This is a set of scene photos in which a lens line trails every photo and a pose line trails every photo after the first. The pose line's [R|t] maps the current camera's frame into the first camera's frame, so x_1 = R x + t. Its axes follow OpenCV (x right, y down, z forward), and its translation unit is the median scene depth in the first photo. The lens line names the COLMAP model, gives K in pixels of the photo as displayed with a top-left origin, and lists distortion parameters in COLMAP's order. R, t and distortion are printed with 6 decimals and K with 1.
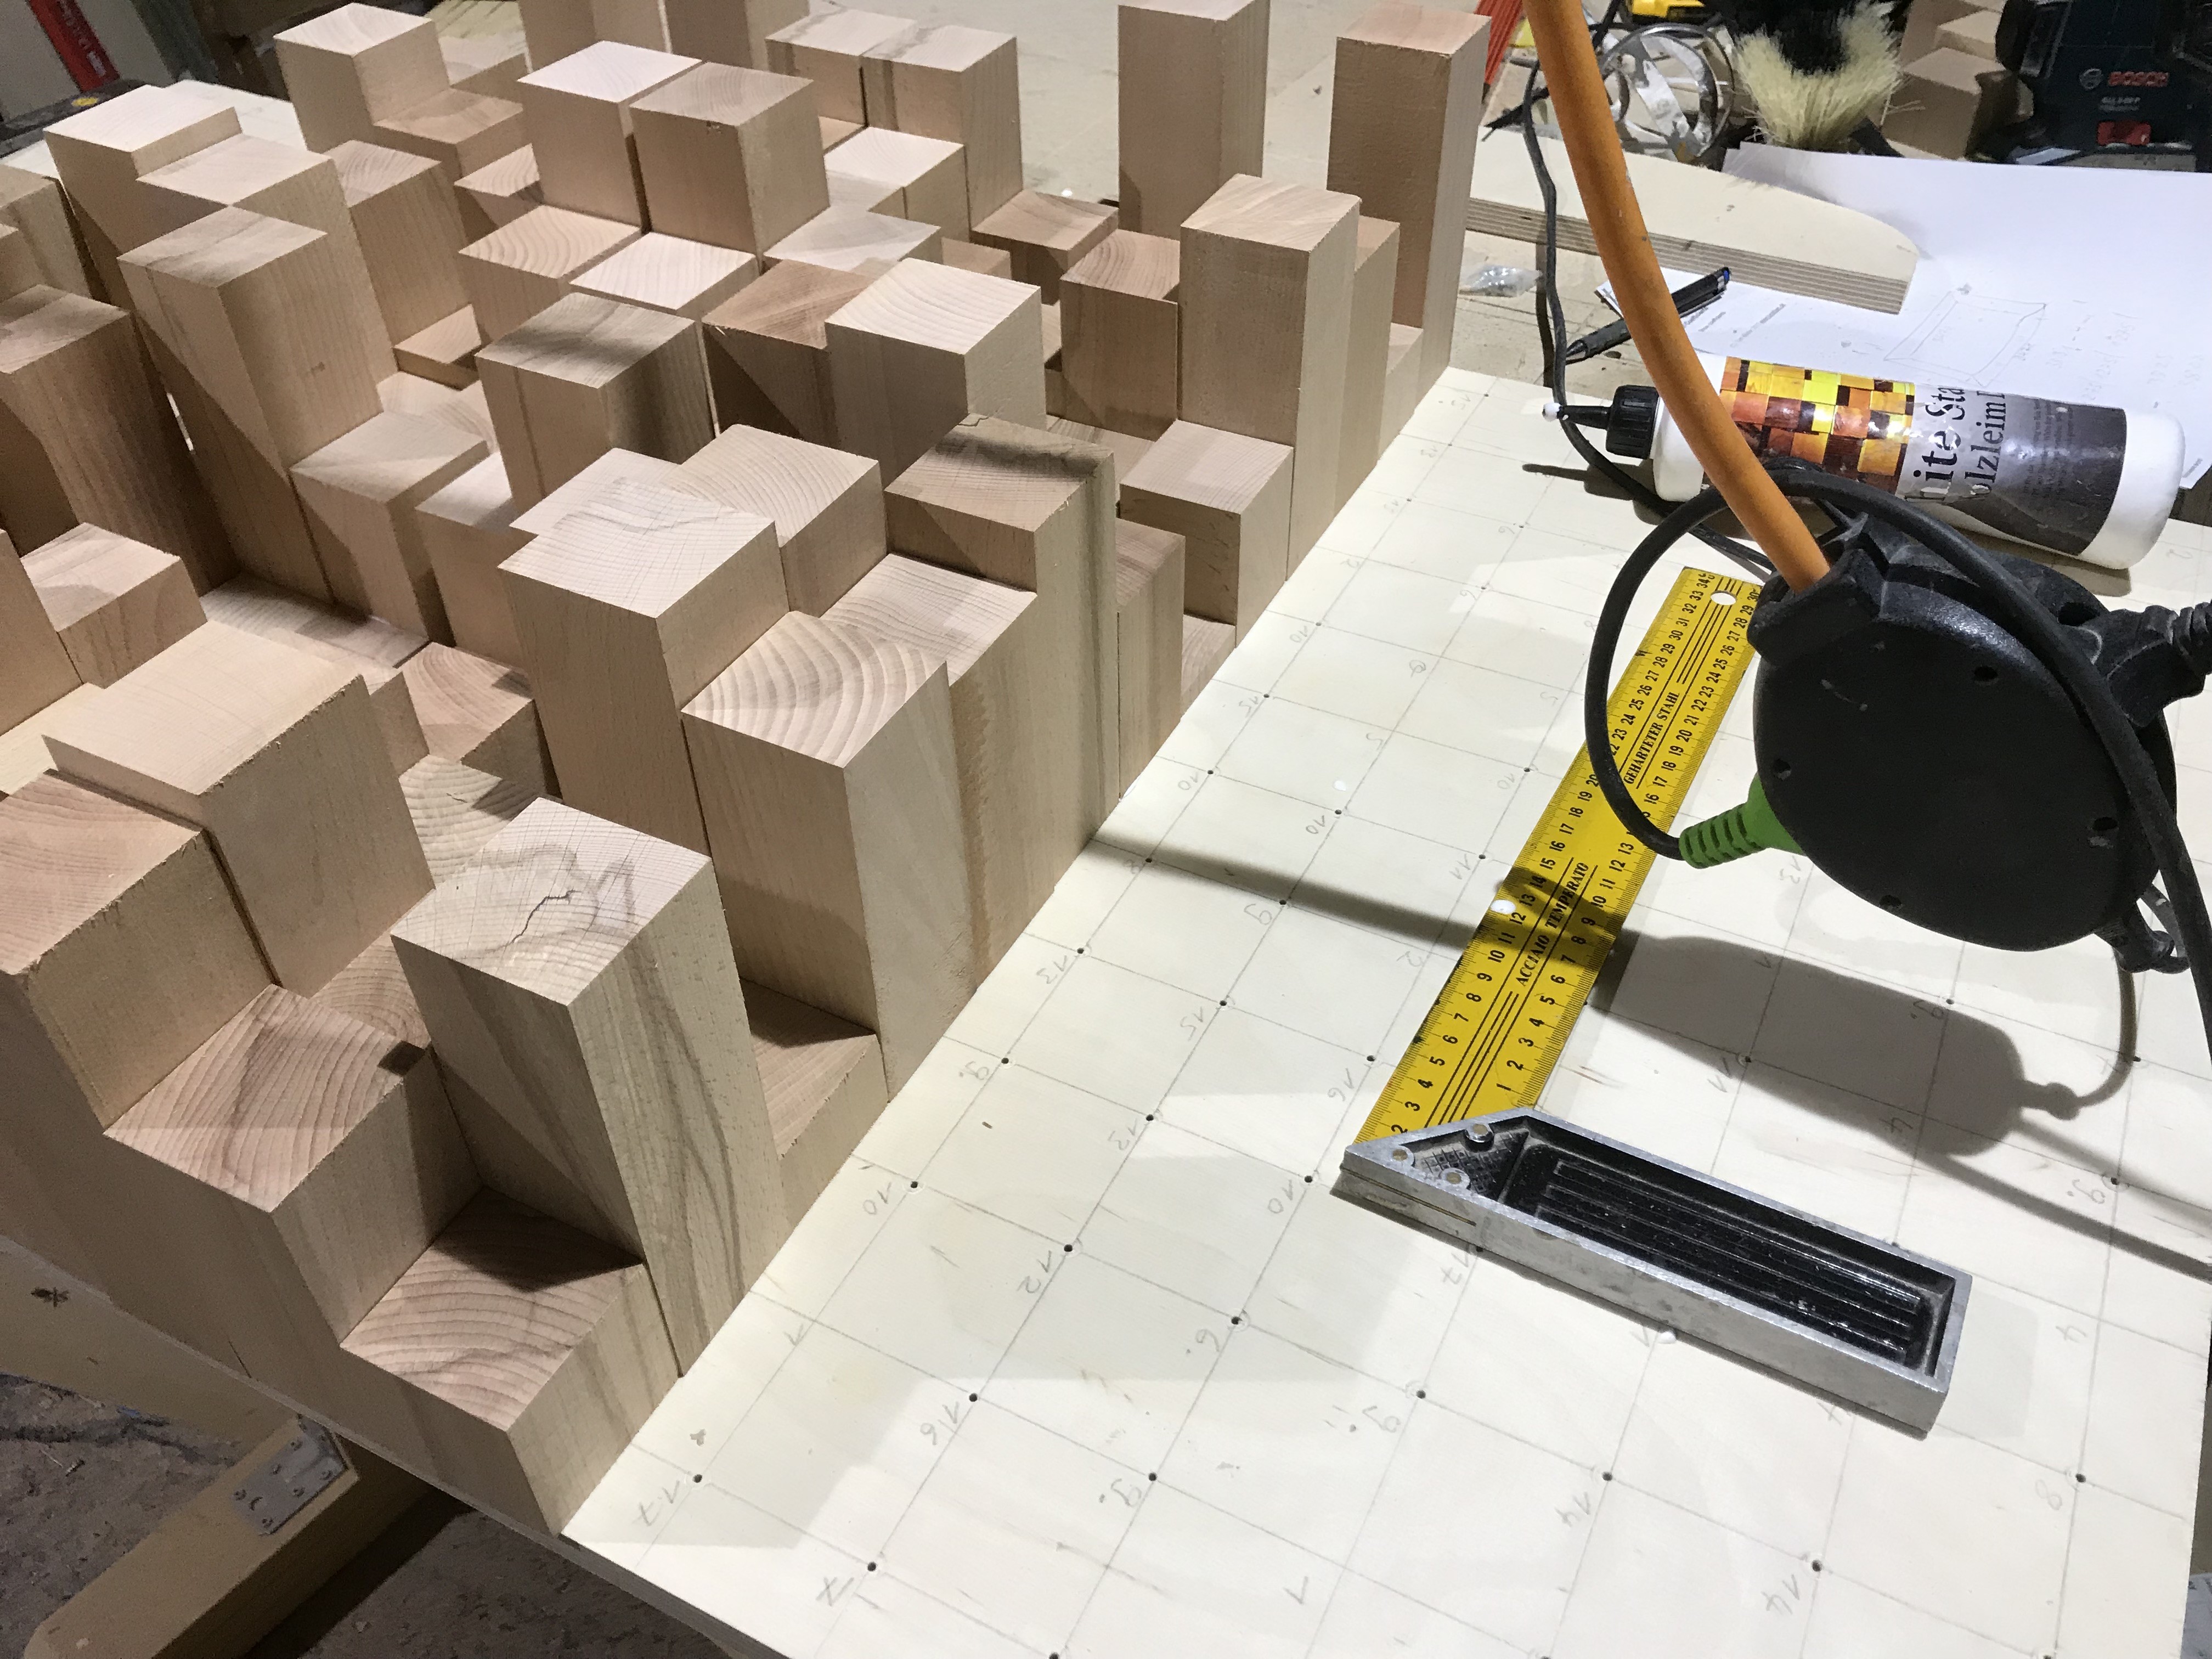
lens RADIAL K [[1807.1, 0, 1106.0], [0, 1807.1, 829.5], [0, 0, 1]] dist [0.007750, 0.004319]
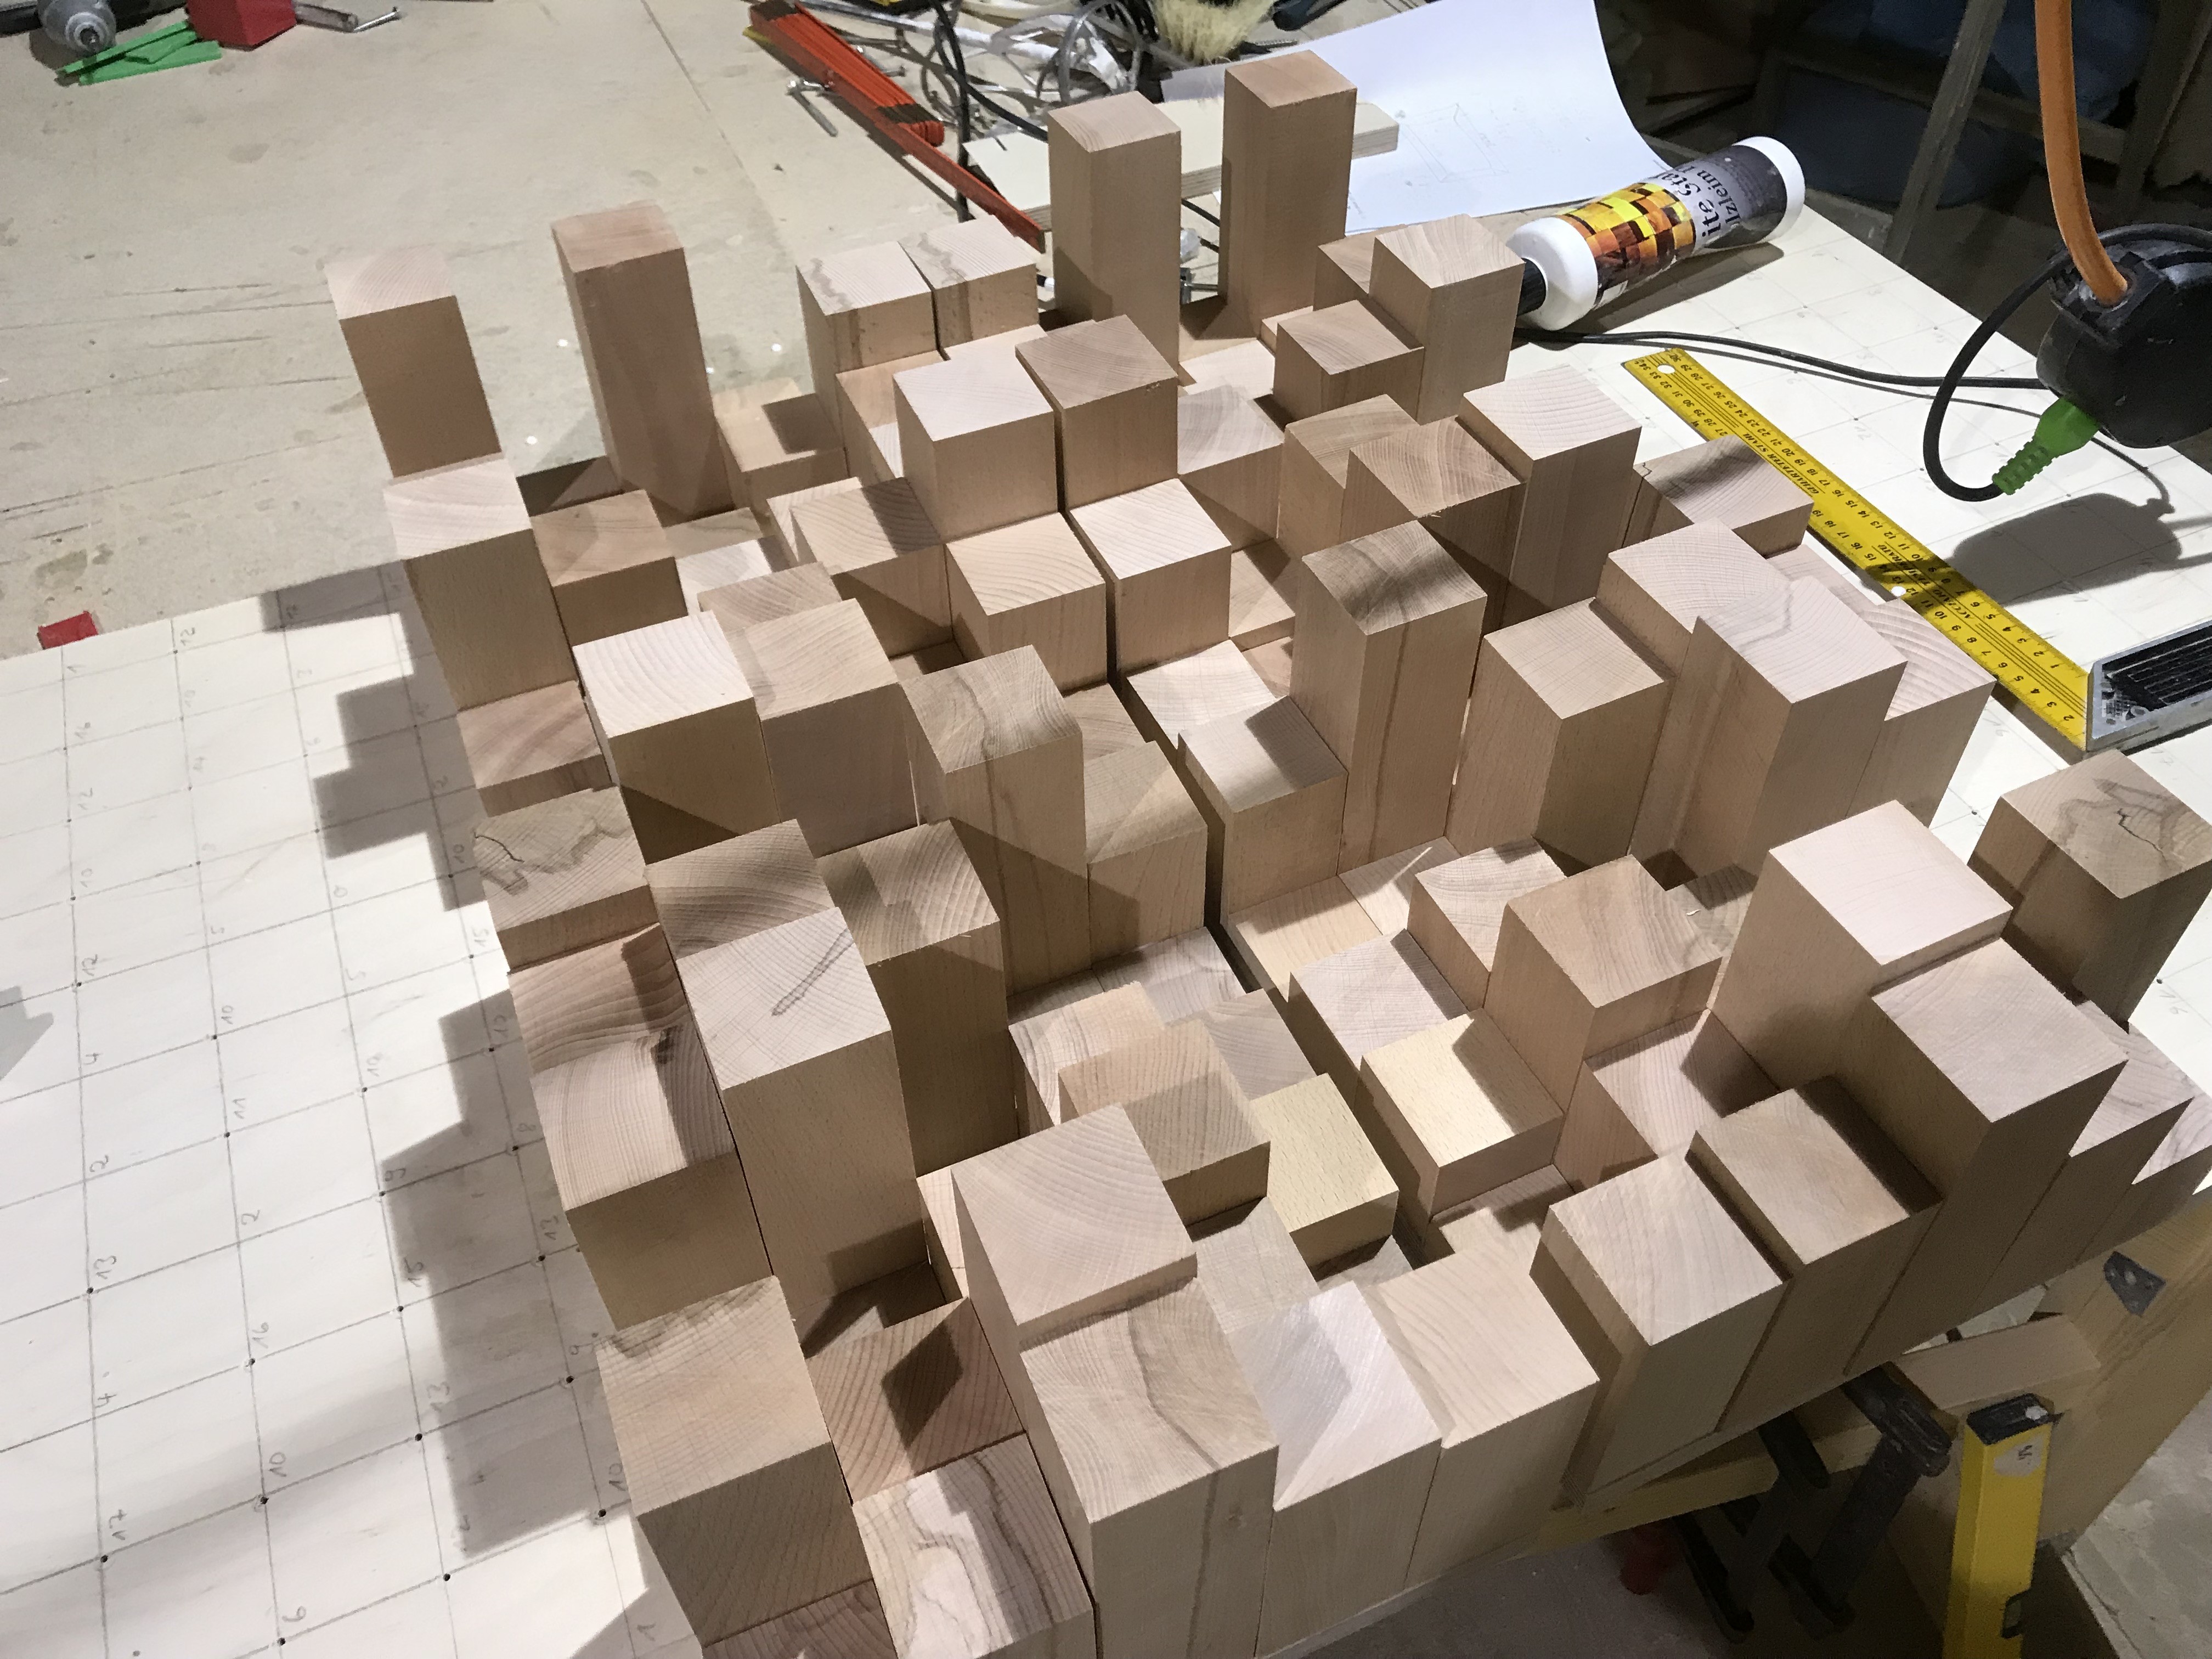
lens RADIAL K [[1807.1, 0, 1106.0], [0, 1807.1, 829.5], [0, 0, 1]] dist [0.007750, 0.004319]
pose [[0.621614, -0.573991, 0.533038, -0.927506], [0.536643, 0.807760, 0.244002, -0.435670], [-0.570622, 0.134376, 0.810144, 0.164356]]
